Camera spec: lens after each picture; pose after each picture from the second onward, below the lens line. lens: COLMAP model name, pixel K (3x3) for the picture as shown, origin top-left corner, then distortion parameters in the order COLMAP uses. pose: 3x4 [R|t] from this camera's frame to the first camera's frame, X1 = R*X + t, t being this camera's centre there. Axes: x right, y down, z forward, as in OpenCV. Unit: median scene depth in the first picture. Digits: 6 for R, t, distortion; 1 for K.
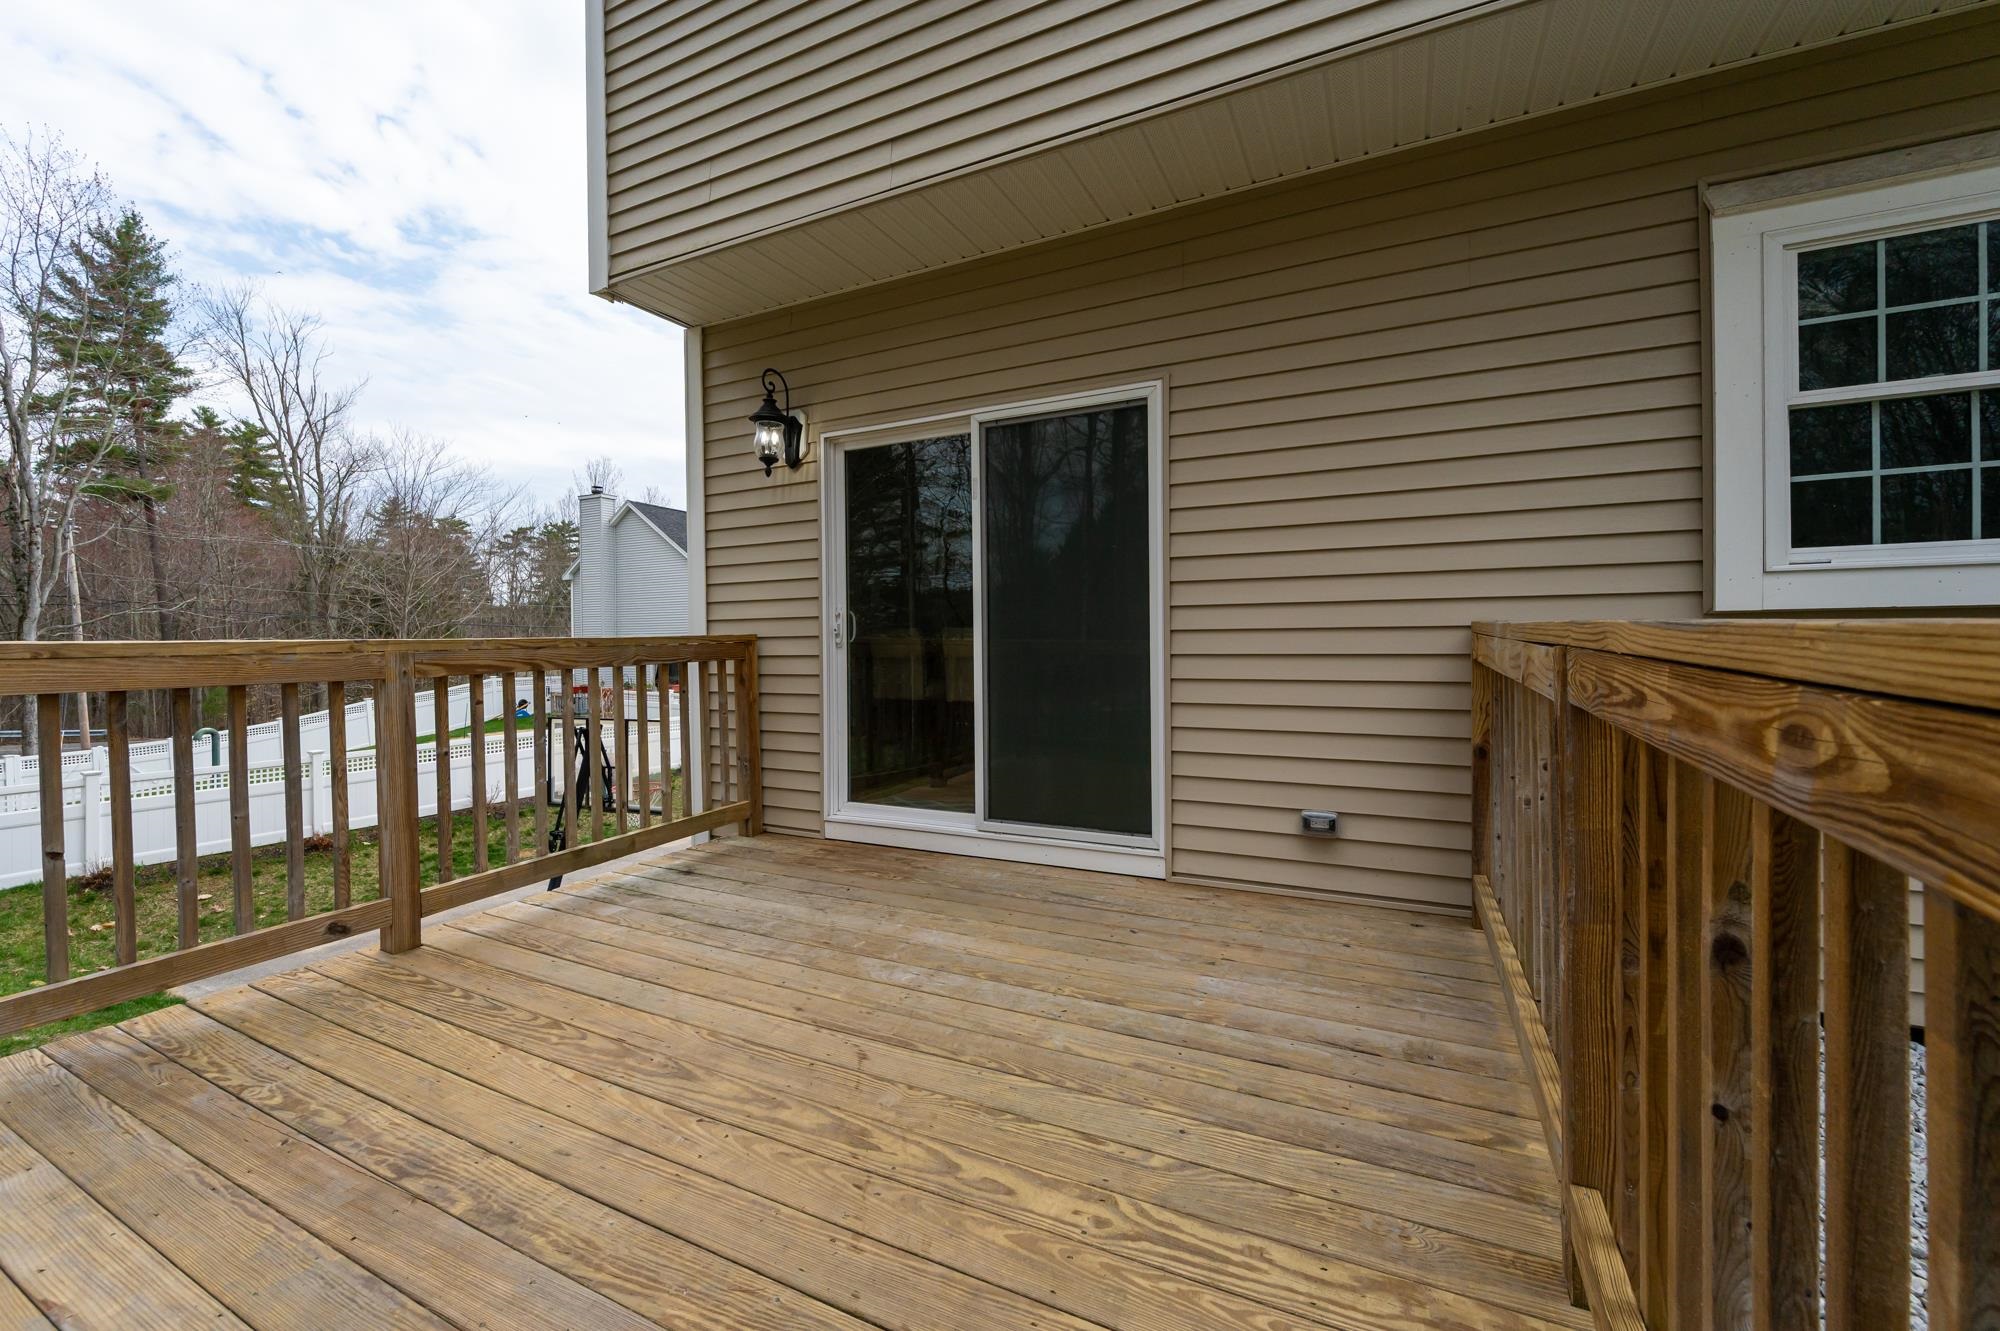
lens RADIAL K [[818.8, 0, 985.8], [0, 818.8, 634.5], [0, 0, 1]] dist [-0.000952, -0.000083]
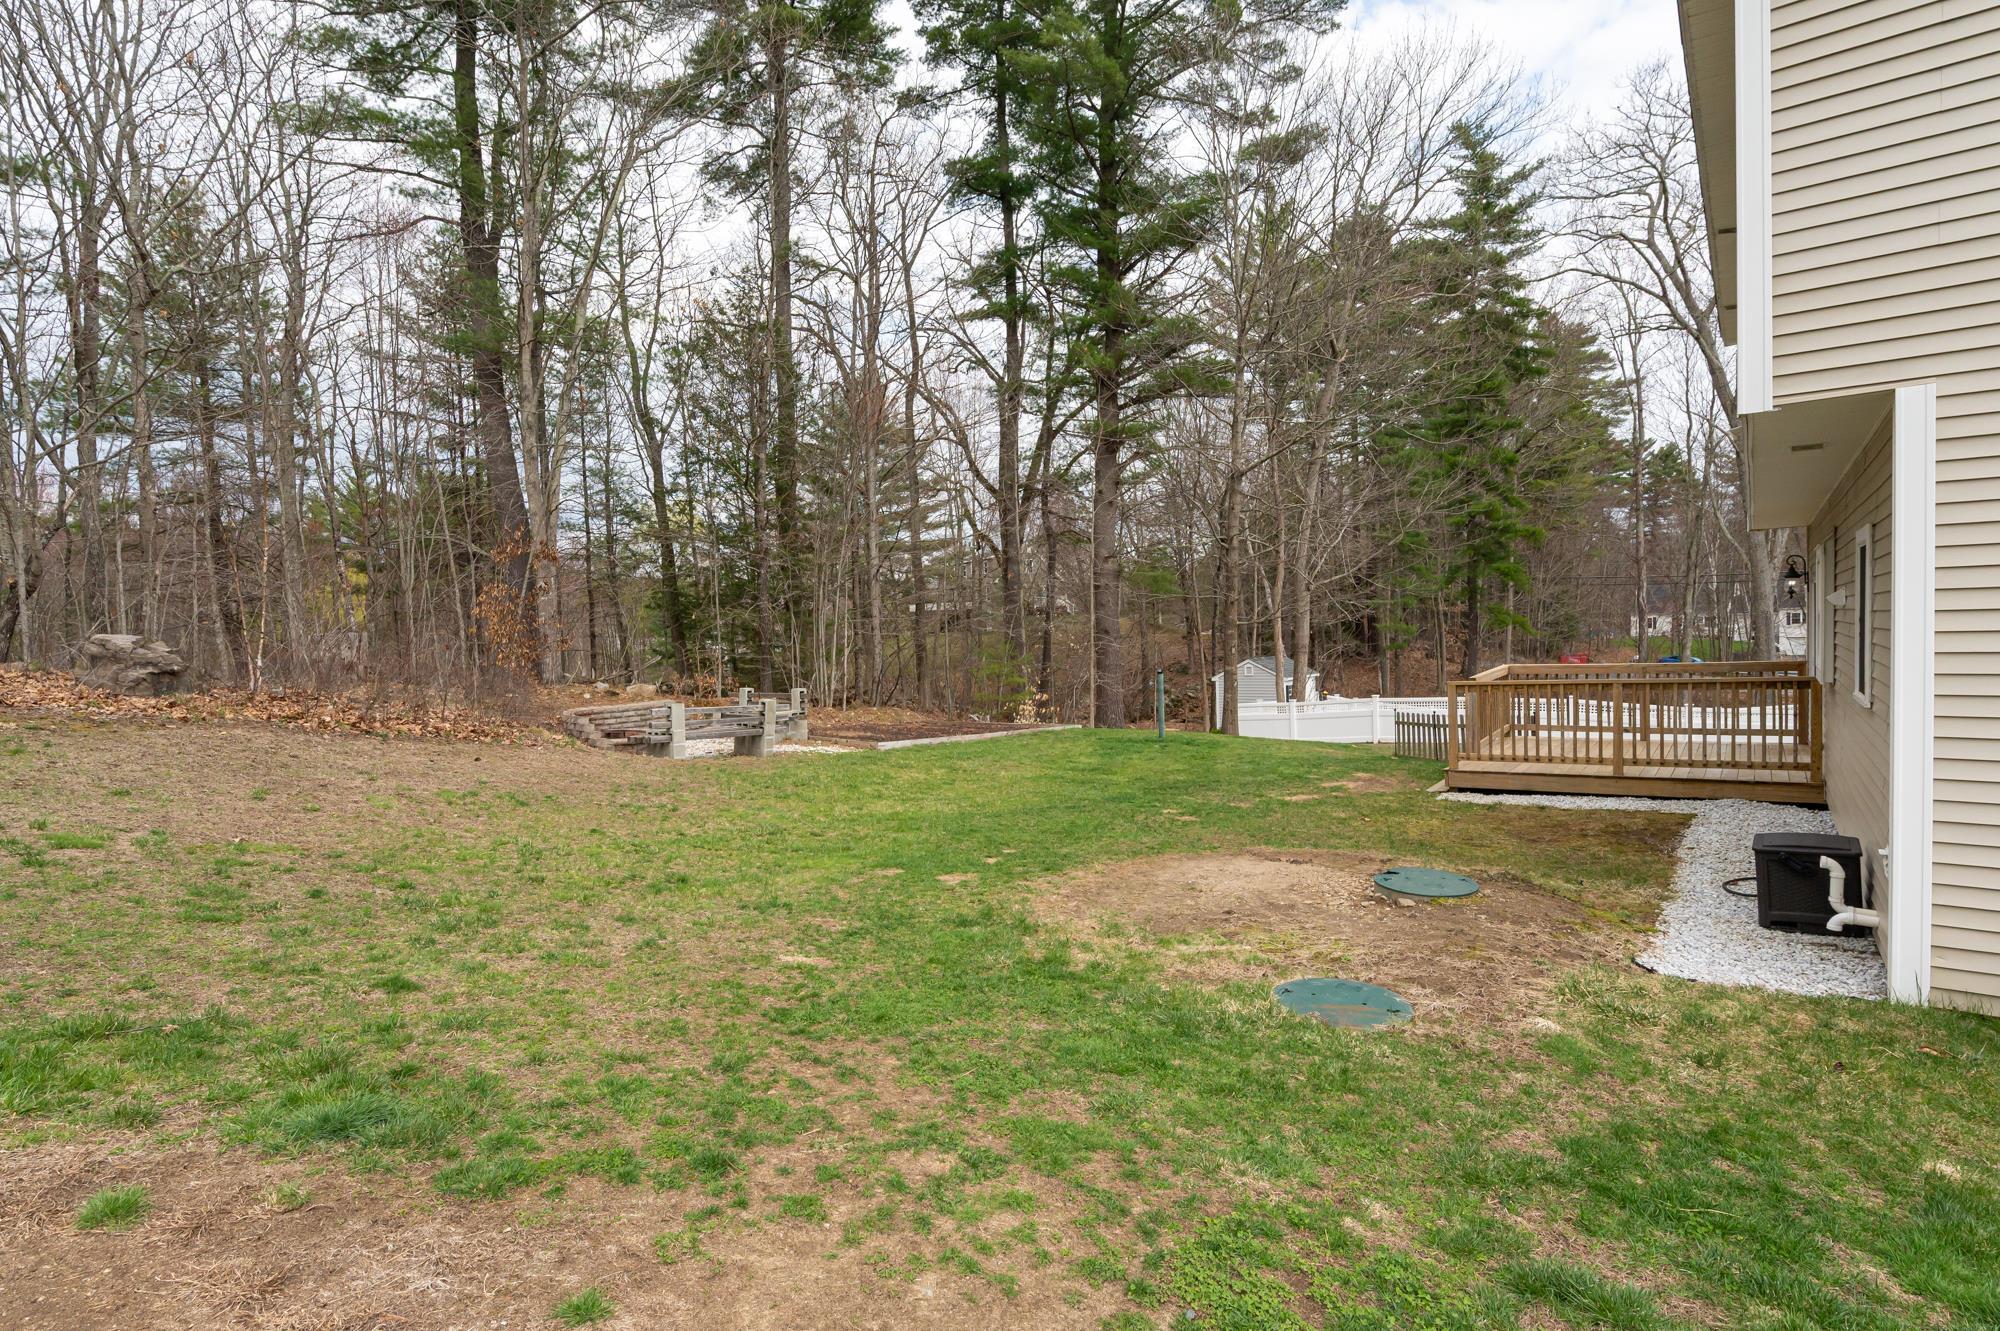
lens RADIAL K [[987.0, 0, 1000.0], [0, 987.0, 665.5], [0, 0, 1]] dist [0.000948, 0.000255]
pose [[-0.183707, 0.051395, -0.981637, 4.903004], [0.051750, 0.997753, 0.042554, -0.382372], [0.981618, -0.042982, -0.185954, -1.266198]]
